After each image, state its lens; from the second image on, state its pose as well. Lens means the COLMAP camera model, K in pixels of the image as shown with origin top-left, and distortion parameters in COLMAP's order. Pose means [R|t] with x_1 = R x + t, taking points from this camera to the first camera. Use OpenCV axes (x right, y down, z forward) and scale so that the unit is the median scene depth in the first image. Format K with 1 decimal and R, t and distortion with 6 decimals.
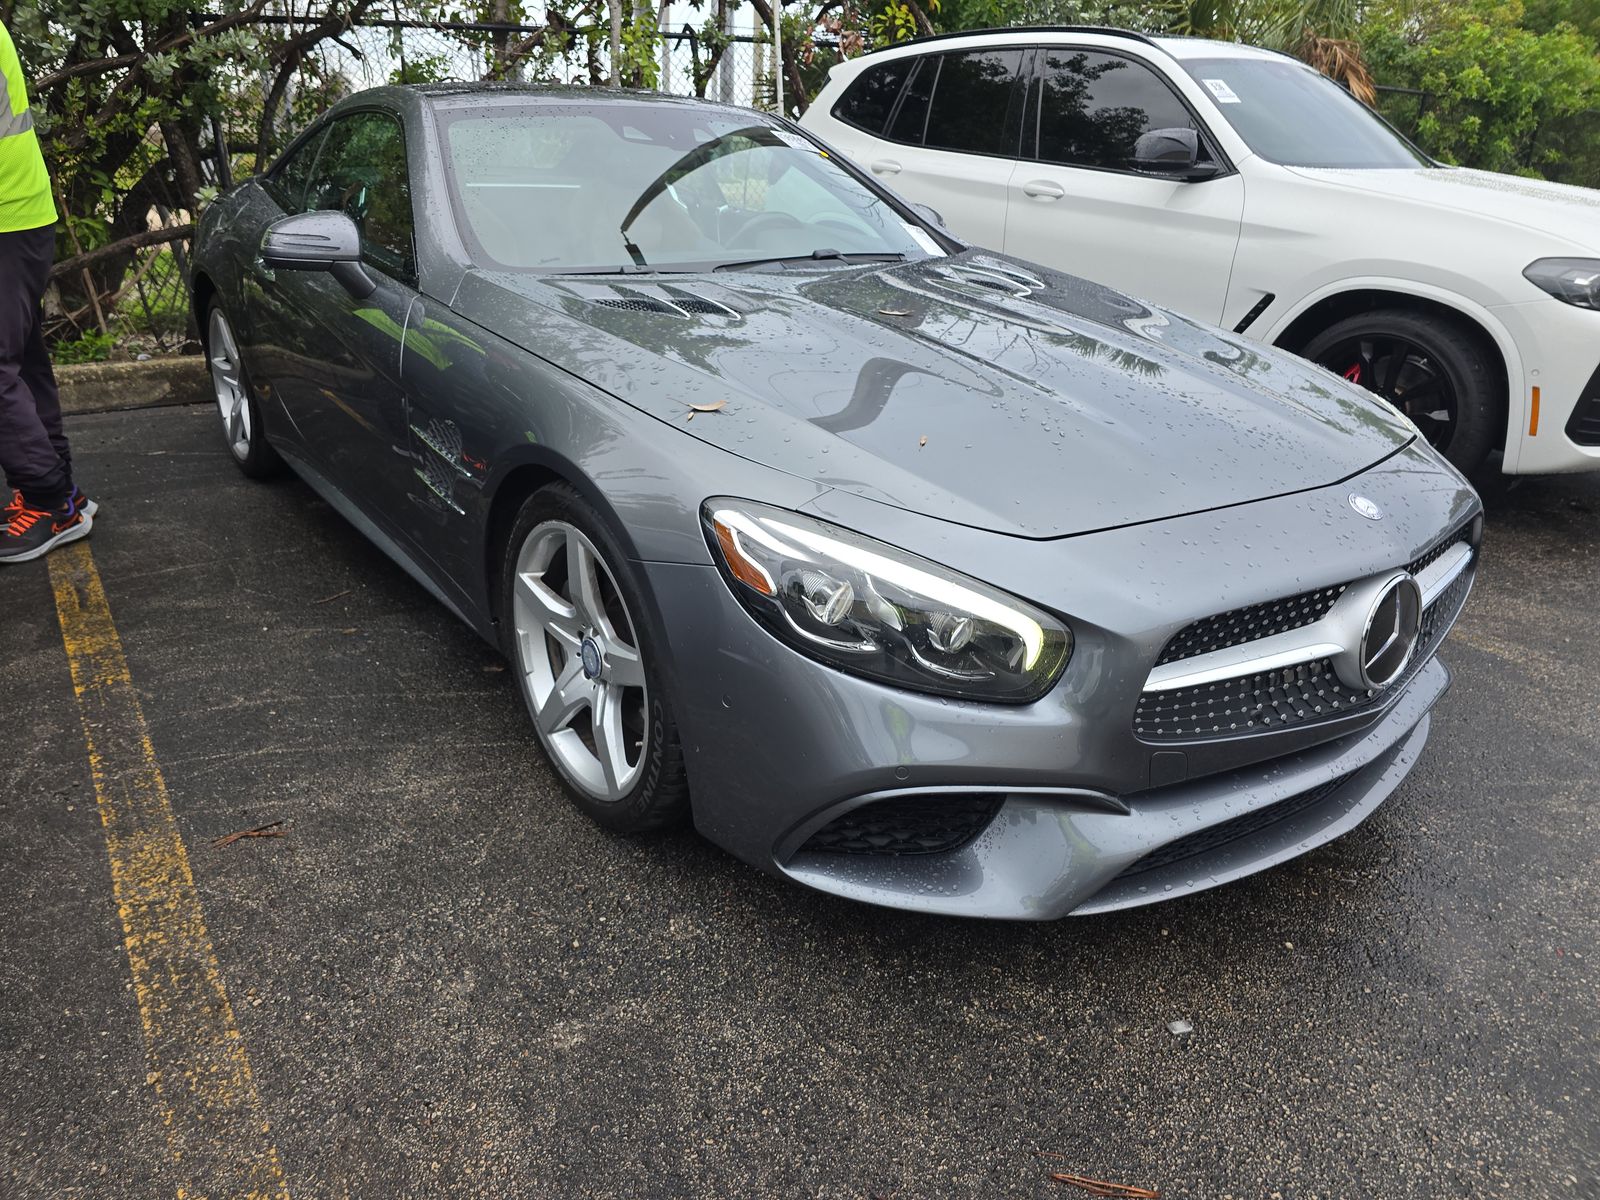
lens RADIAL K [[1071.2, 0, 800.0], [0, 1071.2, 600.0], [0, 0, 1]] dist [0.072450, -0.075224]
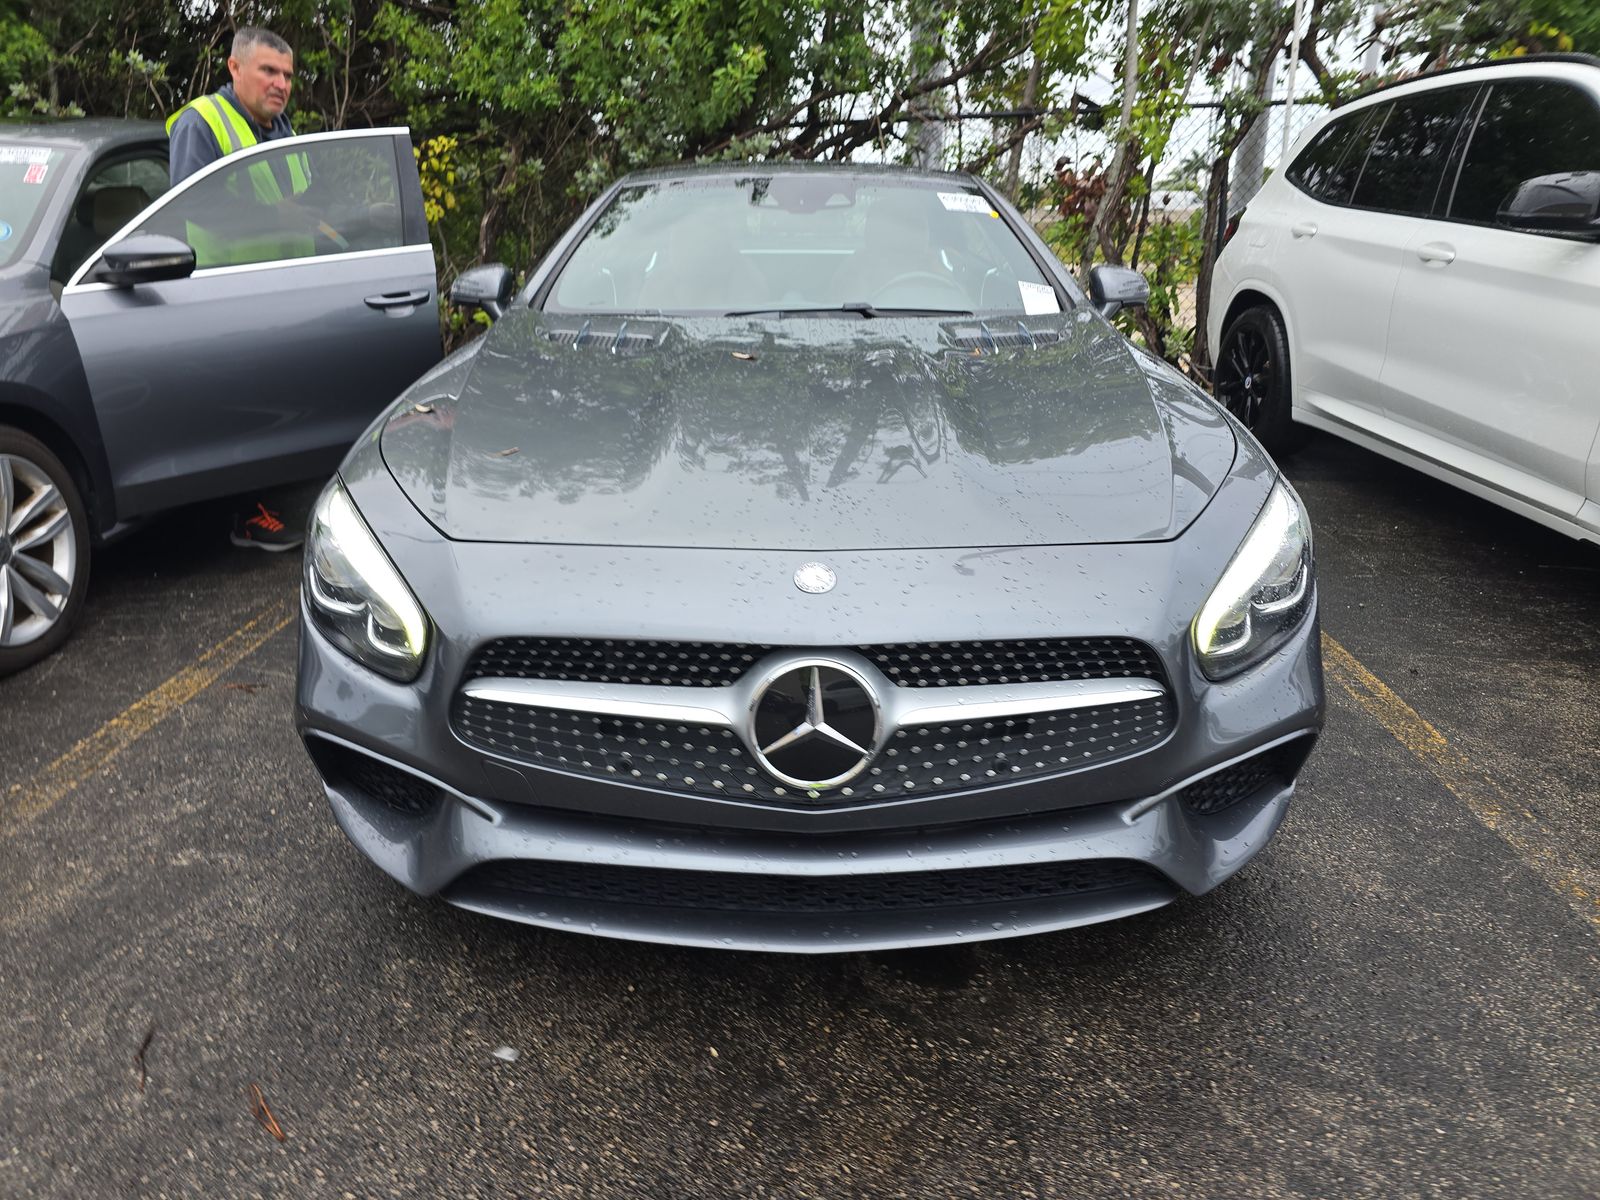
lens RADIAL K [[1071.2, 0, 800.0], [0, 1071.2, 600.0], [0, 0, 1]] dist [0.072450, -0.075224]
pose [[0.795733, 0.181661, -0.577762, 0.624211], [-0.219980, 0.975497, 0.003746, -0.042806], [0.564286, 0.124116, 0.816197, 0.172136]]
